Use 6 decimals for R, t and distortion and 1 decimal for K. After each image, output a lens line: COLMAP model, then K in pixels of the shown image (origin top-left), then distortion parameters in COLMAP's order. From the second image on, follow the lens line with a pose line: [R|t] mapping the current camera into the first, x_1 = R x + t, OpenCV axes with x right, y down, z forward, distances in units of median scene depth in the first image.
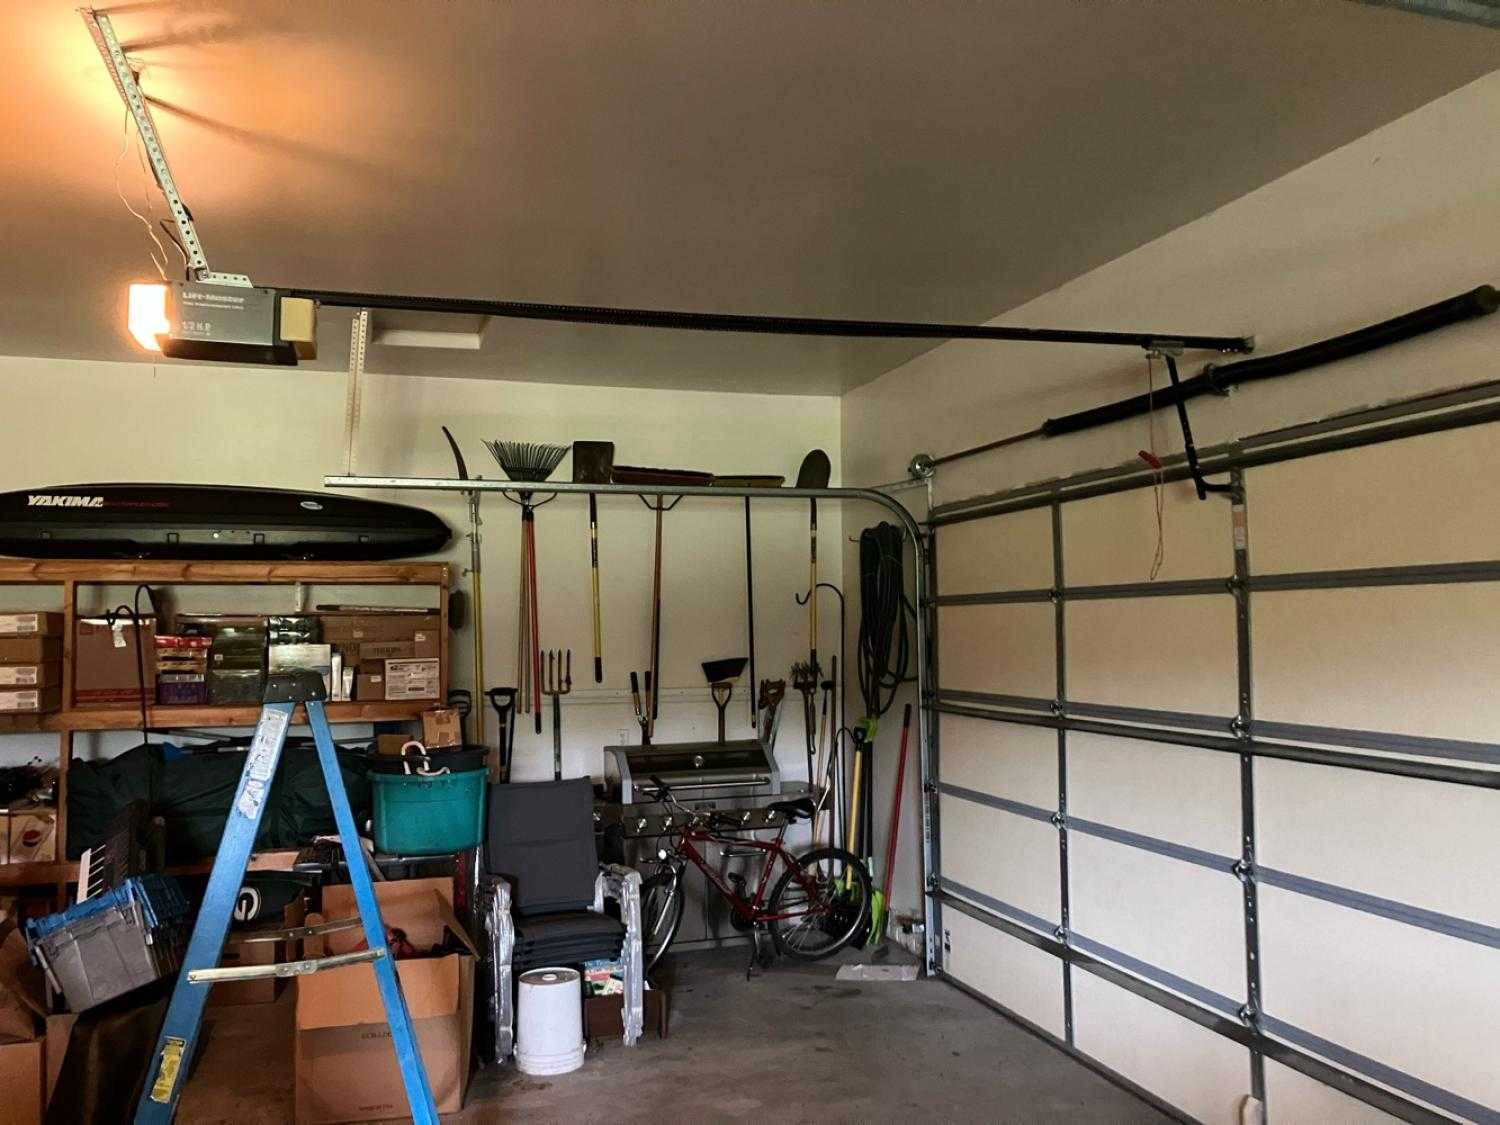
lens RADIAL K [[1105.8, 0, 750.0], [0, 1105.8, 562.5], [0, 0, 1]] dist [0.039283, -0.004441]
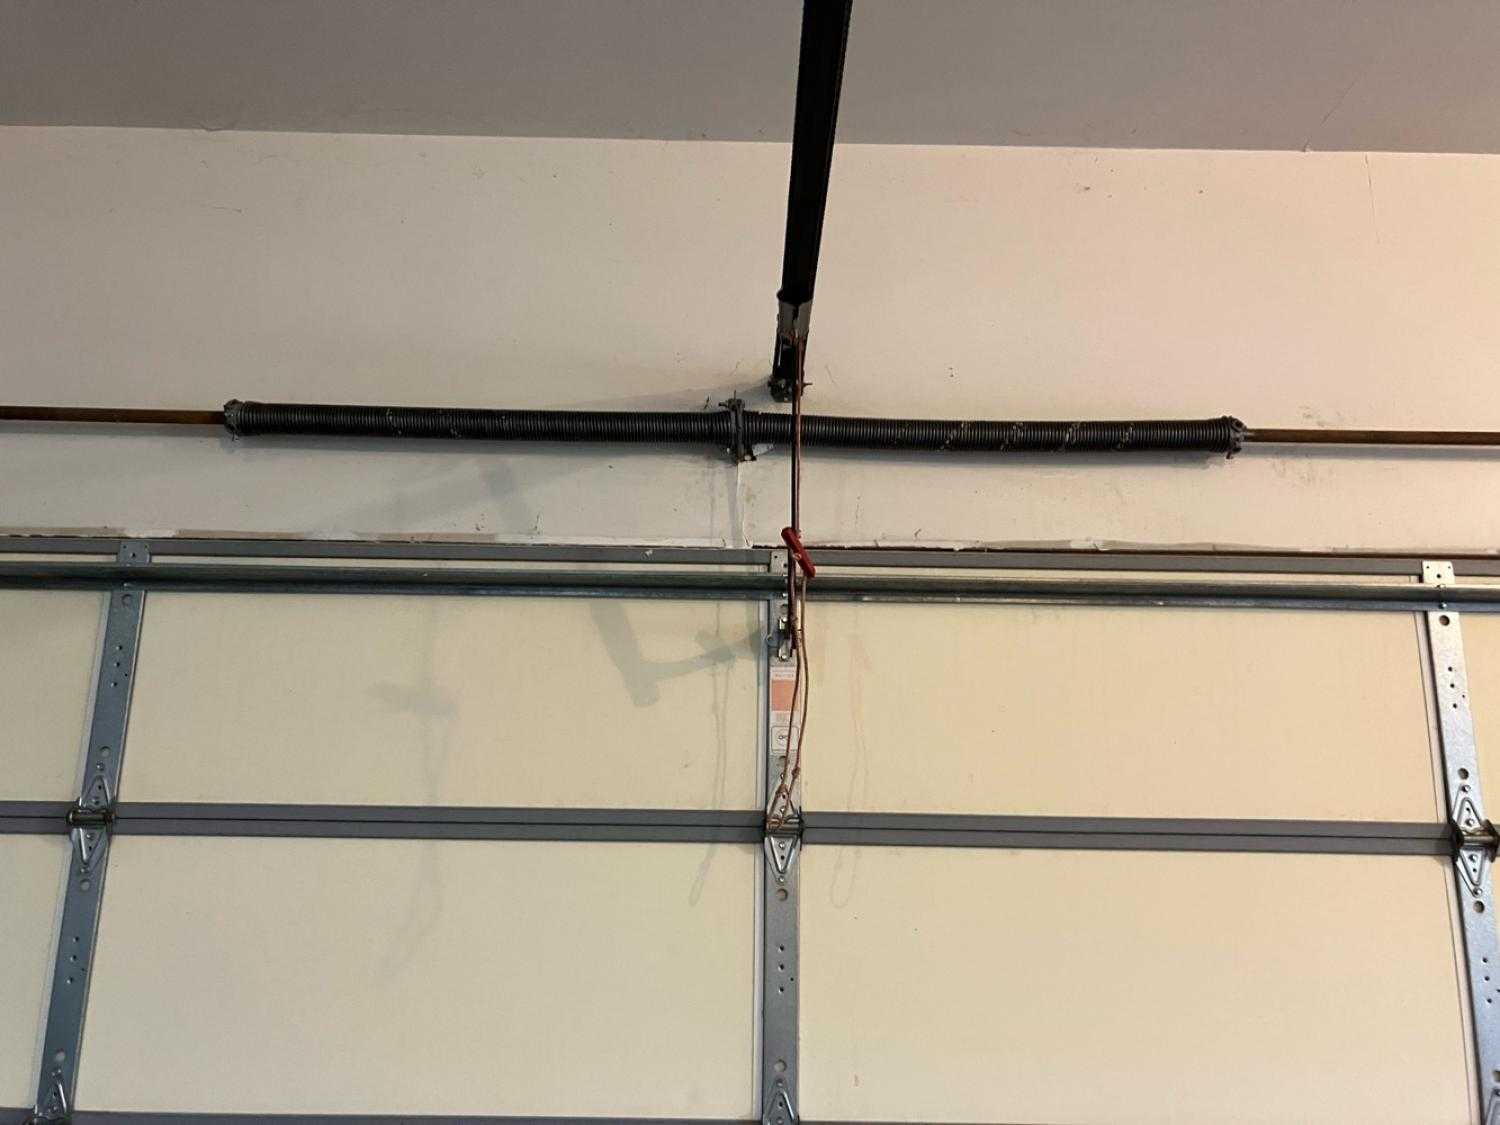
lens RADIAL K [[1595.9, 0, 748.8], [0, 1595.9, 425.9], [0, 0, 1]] dist [0.090462, 0.003381]
pose [[0.331853, 0.288726, 0.898059, -0.209258], [-0.079129, 0.957174, -0.278491, 0.037965], [-0.940006, 0.021356, 0.340488, 0.579985]]
